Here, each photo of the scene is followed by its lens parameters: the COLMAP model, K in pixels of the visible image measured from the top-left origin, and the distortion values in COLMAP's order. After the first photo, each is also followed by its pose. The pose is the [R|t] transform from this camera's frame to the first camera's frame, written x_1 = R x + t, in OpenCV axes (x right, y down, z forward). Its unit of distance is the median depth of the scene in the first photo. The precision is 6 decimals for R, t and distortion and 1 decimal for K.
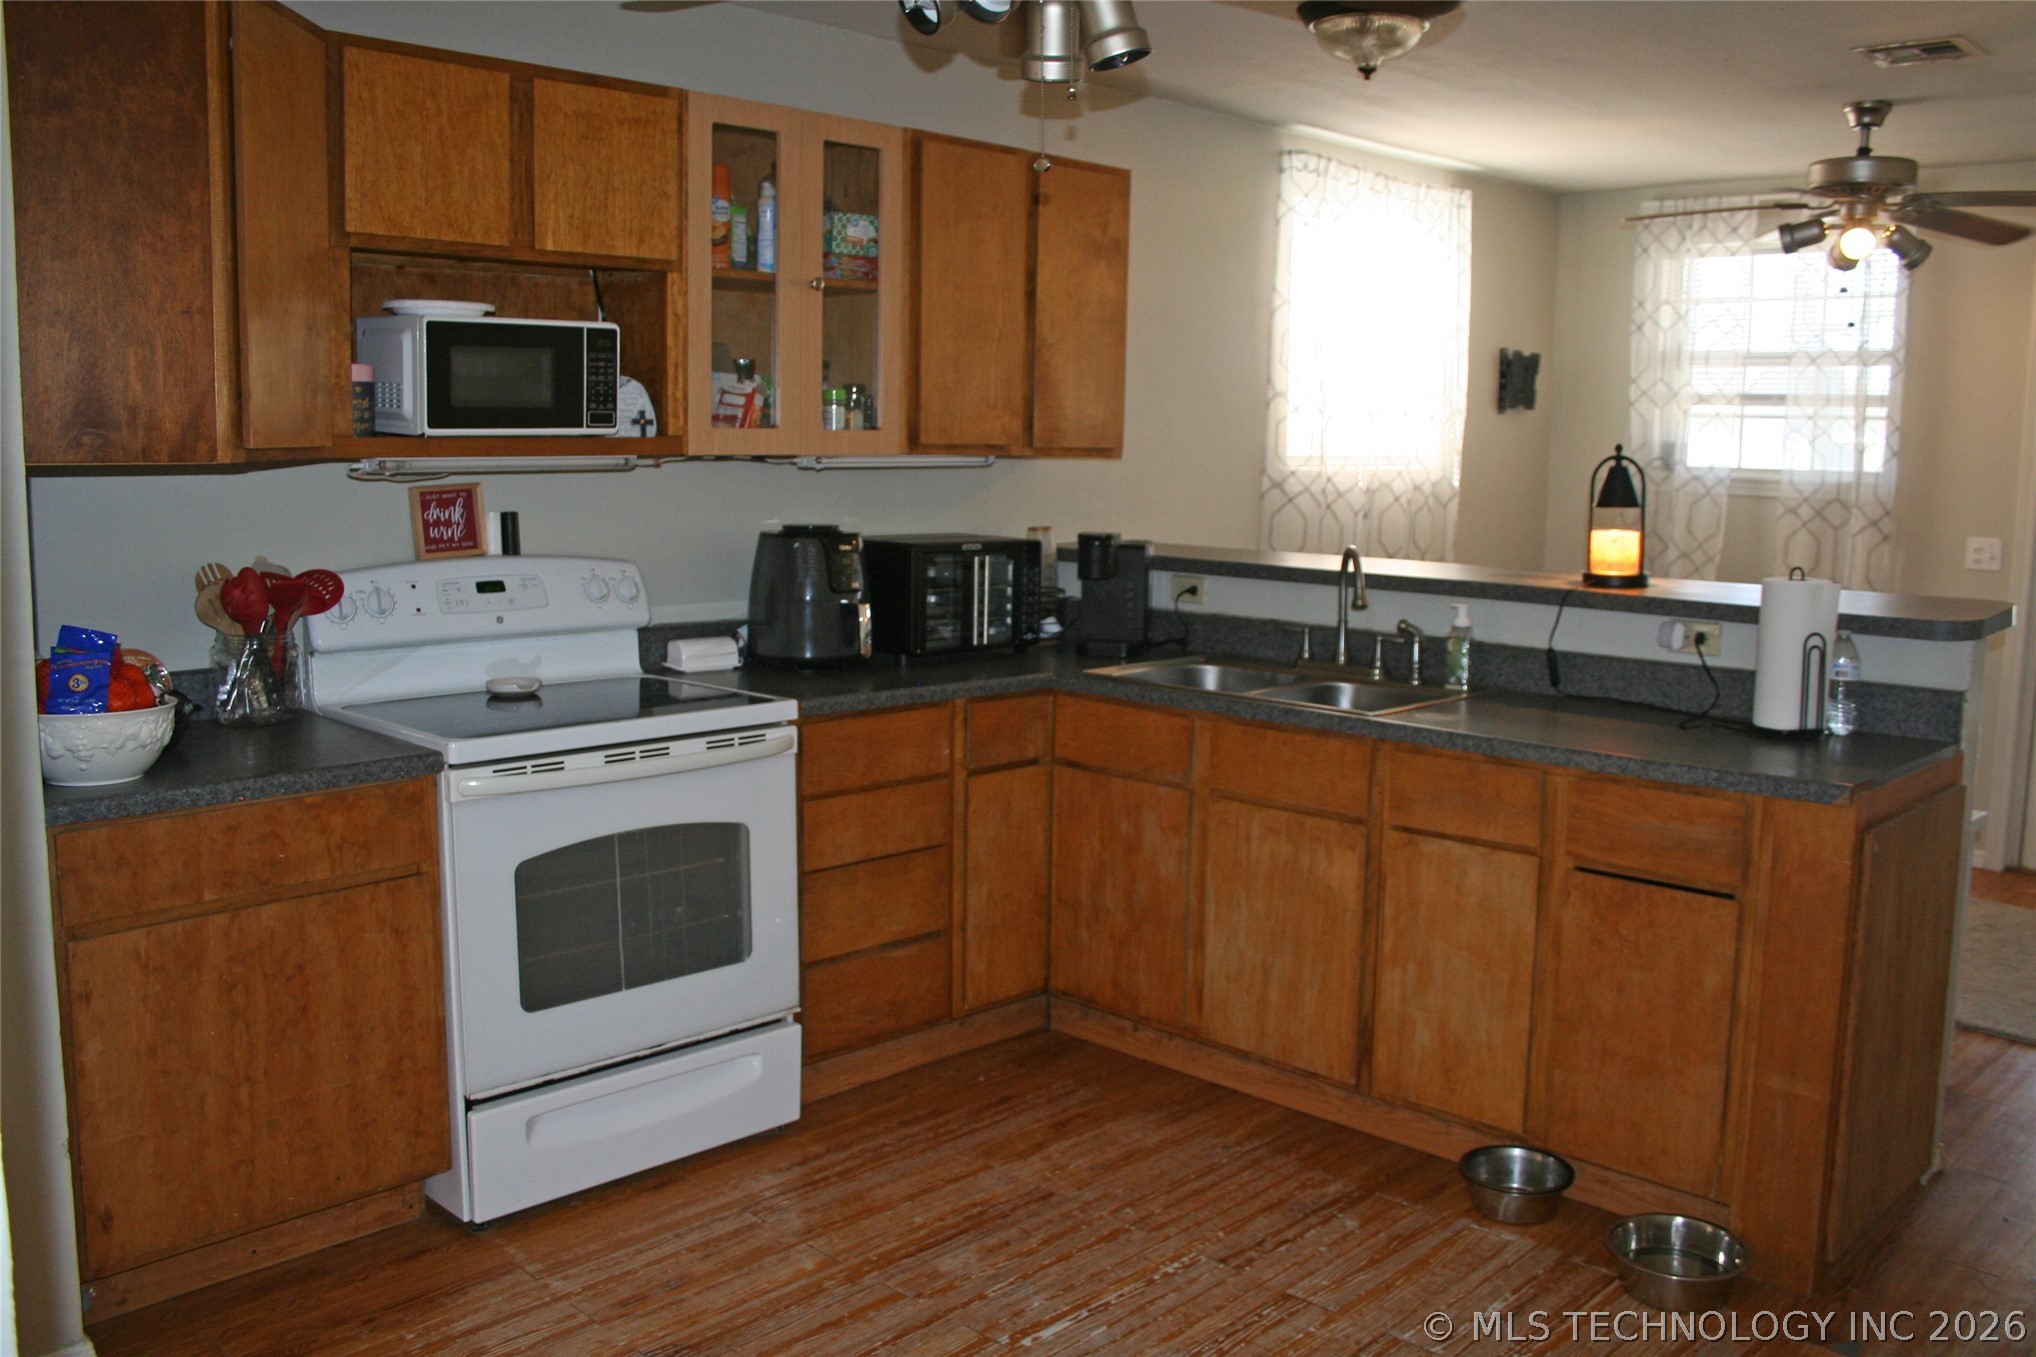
lens RADIAL K [[1793.9, 0, 1024.9], [0, 1793.9, 669.1], [0, 0, 1]] dist [-0.151919, 0.151252]
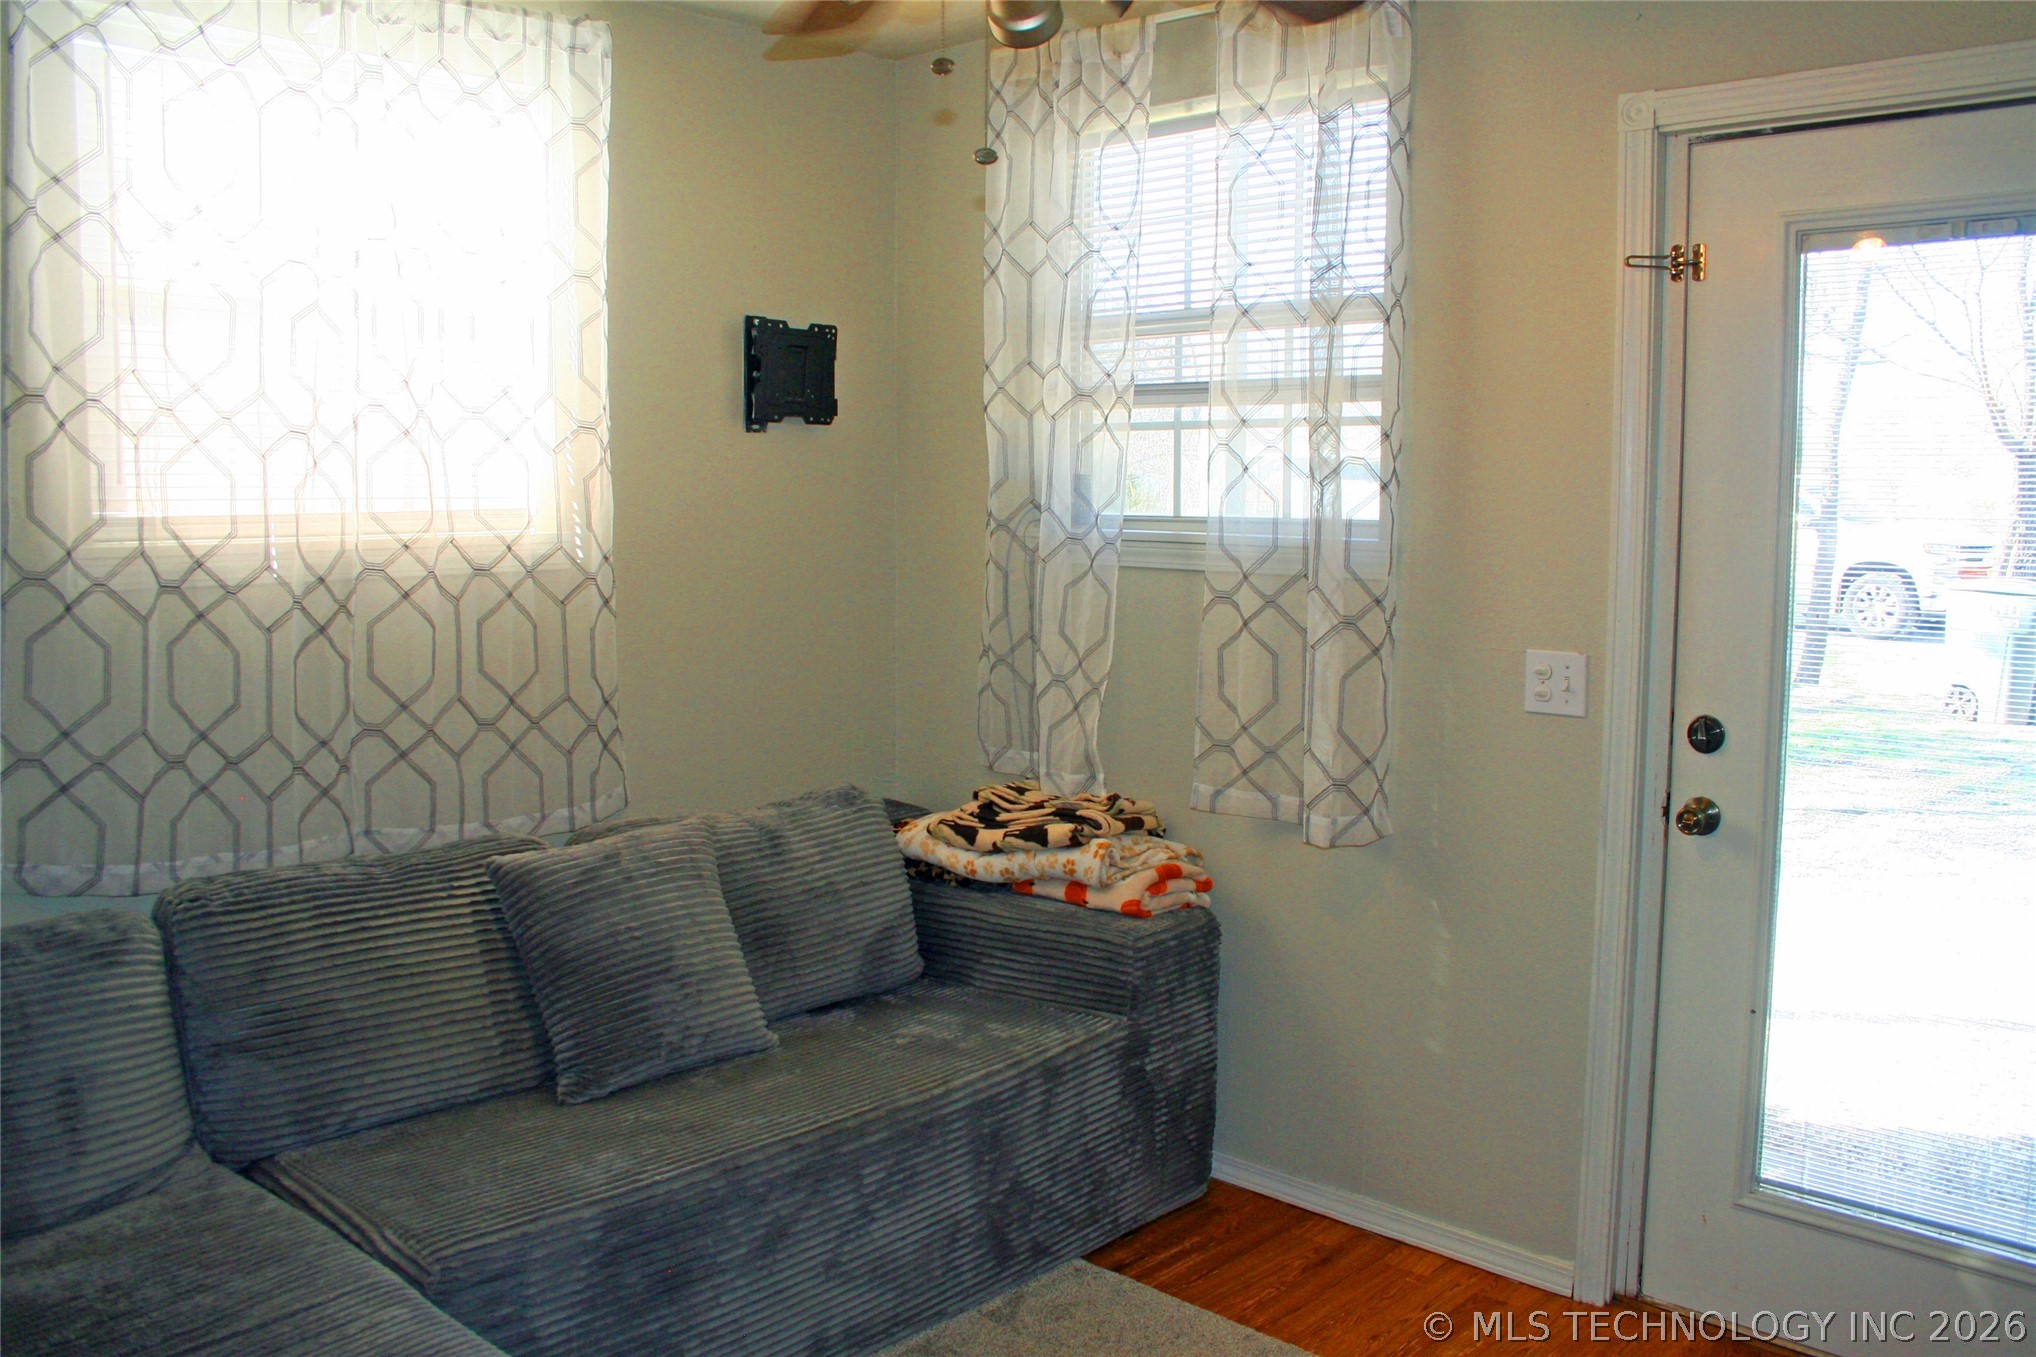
lens RADIAL K [[1793.9, 0, 1024.9], [0, 1793.9, 669.1], [0, 0, 1]] dist [-0.151919, 0.151252]
pose [[0.999798, -0.012163, 0.016023, 0.368324], [0.012584, 0.999570, -0.026488, -0.055153], [-0.015694, 0.026685, 0.999521, 0.457774]]
